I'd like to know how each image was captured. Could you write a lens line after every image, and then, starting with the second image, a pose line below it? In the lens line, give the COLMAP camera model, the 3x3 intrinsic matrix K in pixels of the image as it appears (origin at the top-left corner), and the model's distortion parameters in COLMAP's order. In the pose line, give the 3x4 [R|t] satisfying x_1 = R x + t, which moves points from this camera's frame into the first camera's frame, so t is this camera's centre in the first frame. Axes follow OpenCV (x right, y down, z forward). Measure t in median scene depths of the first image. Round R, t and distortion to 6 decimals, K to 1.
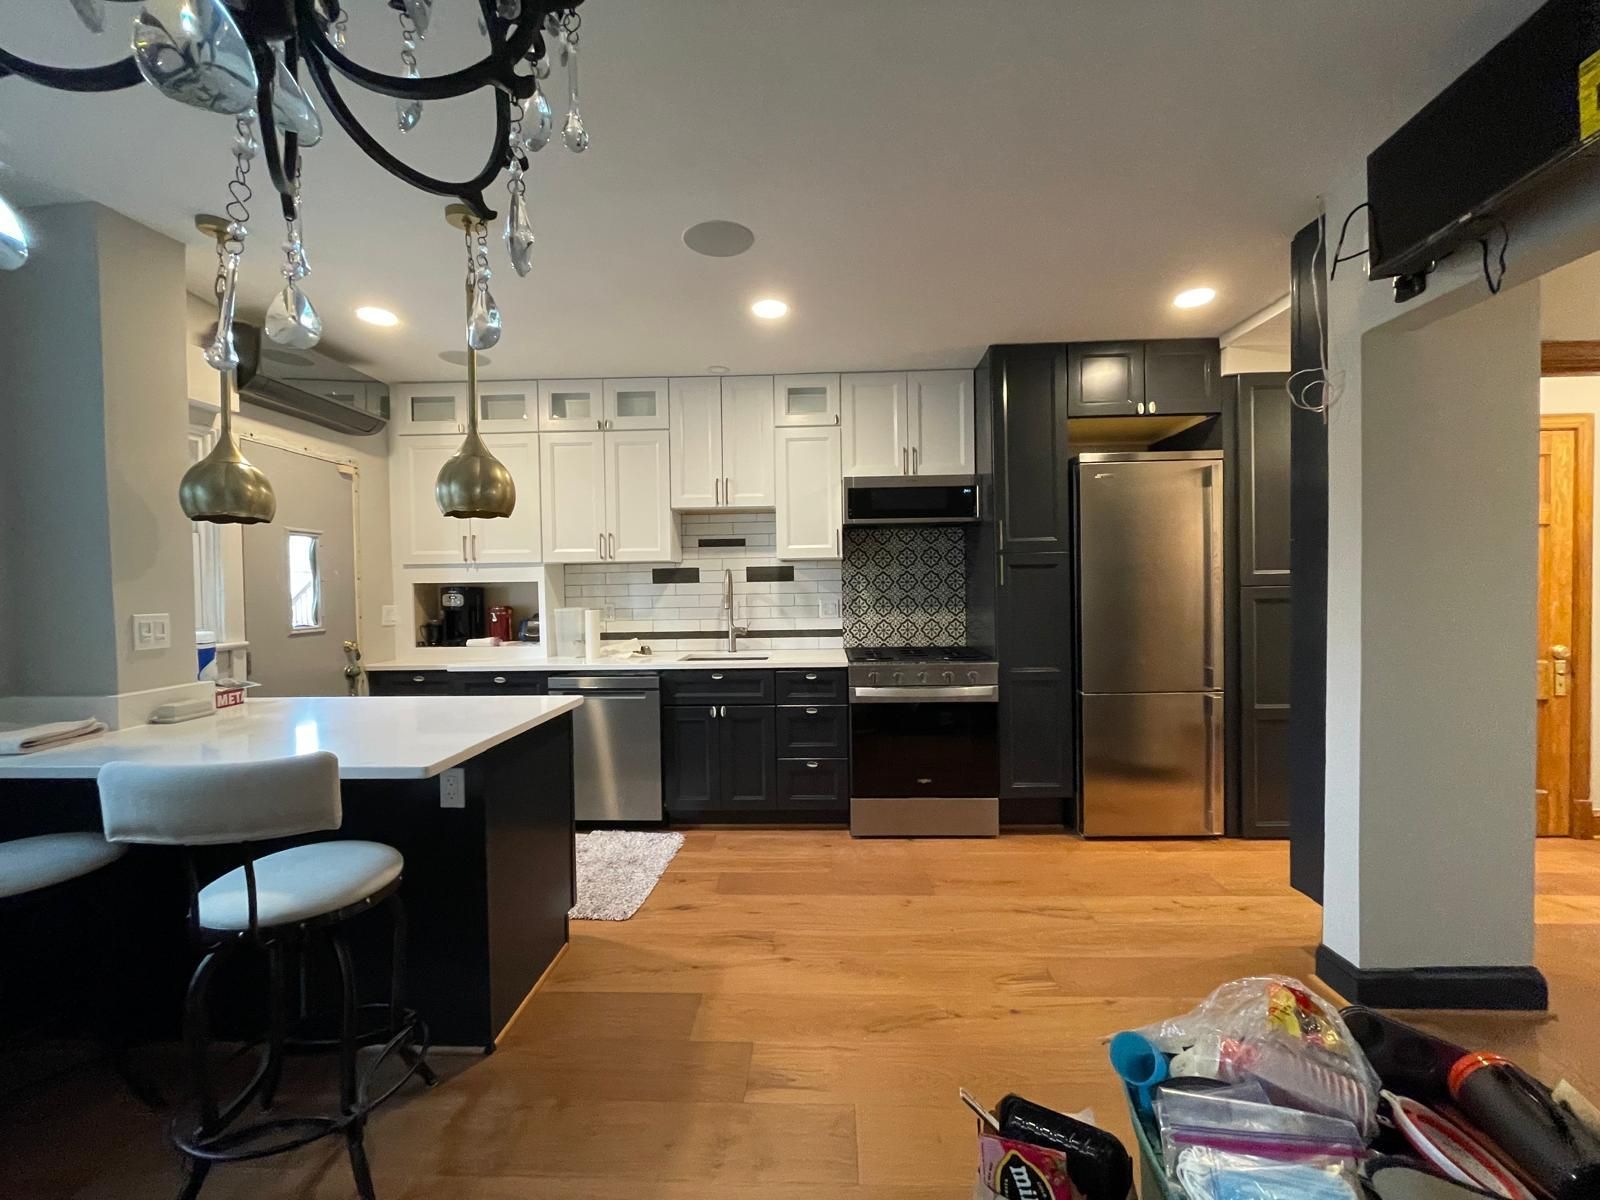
lens RADIAL K [[648.7, 0, 802.5], [0, 648.7, 594.6], [0, 0, 1]] dist [-0.000656, -0.000187]
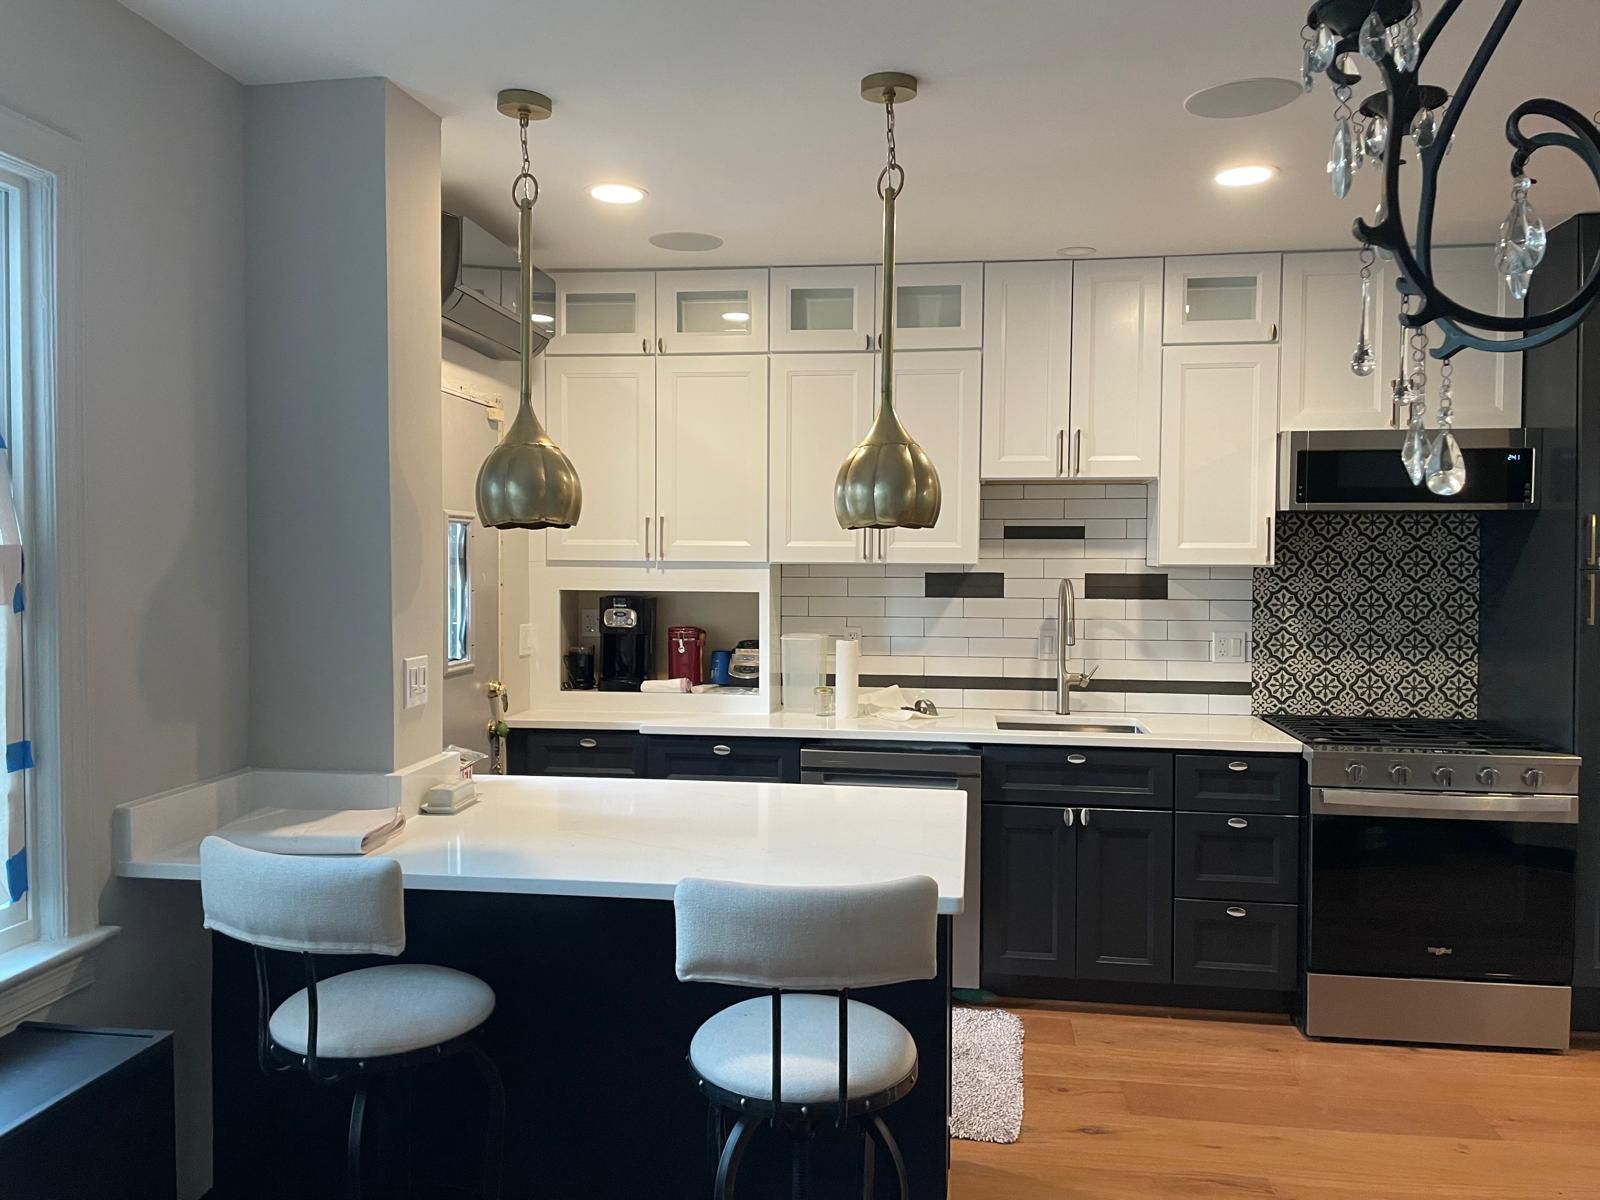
lens RADIAL K [[1202.9, 0, 799.4], [0, 1202.9, 587.7], [0, 0, 1]] dist [0.107951, -0.133678]
pose [[0.994810, 0.023709, -0.098948, -0.258127], [-0.022630, 0.999672, 0.012006, -0.039736], [0.099200, -0.009705, 0.995020, -0.151880]]
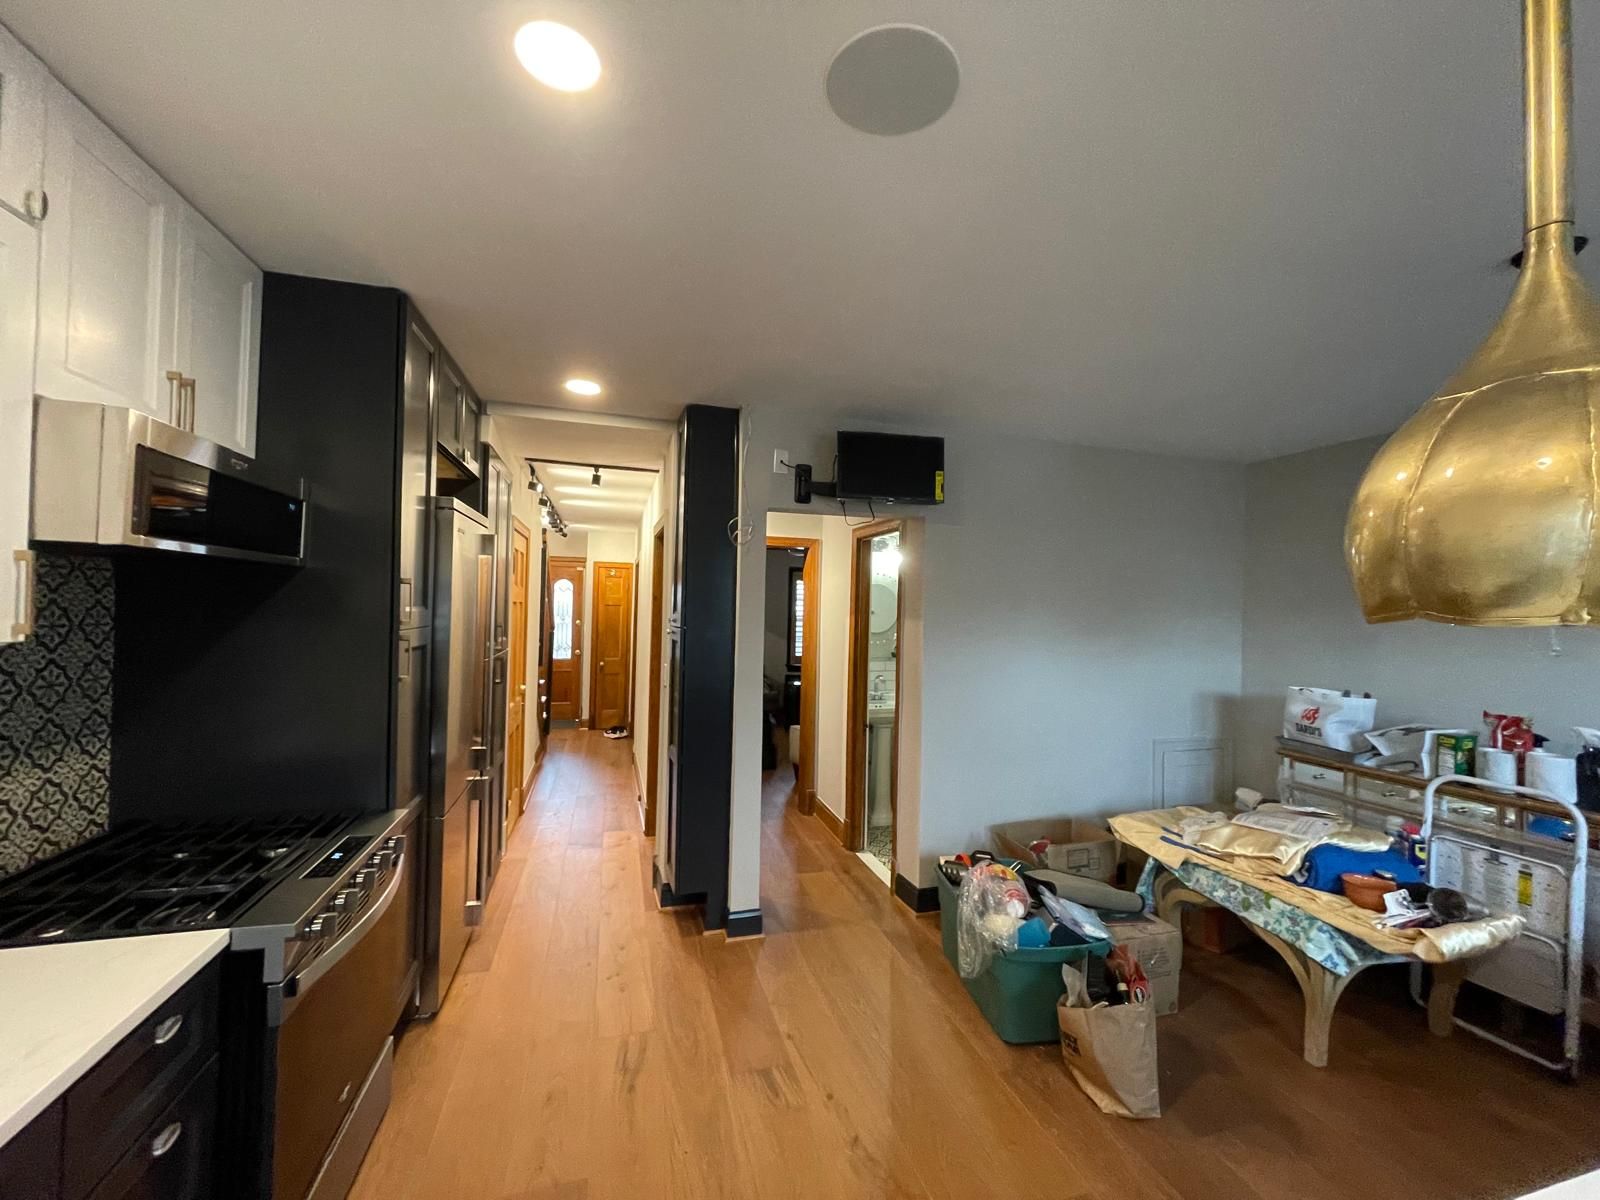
lens RADIAL K [[648.7, 0, 802.5], [0, 648.7, 594.6], [0, 0, 1]] dist [-0.000656, -0.000187]
pose [[-0.311394, 0.025840, 0.949930, -0.353322], [0.002598, 0.999650, -0.026341, -0.069900], [-0.950277, -0.005734, -0.311352, 0.732215]]
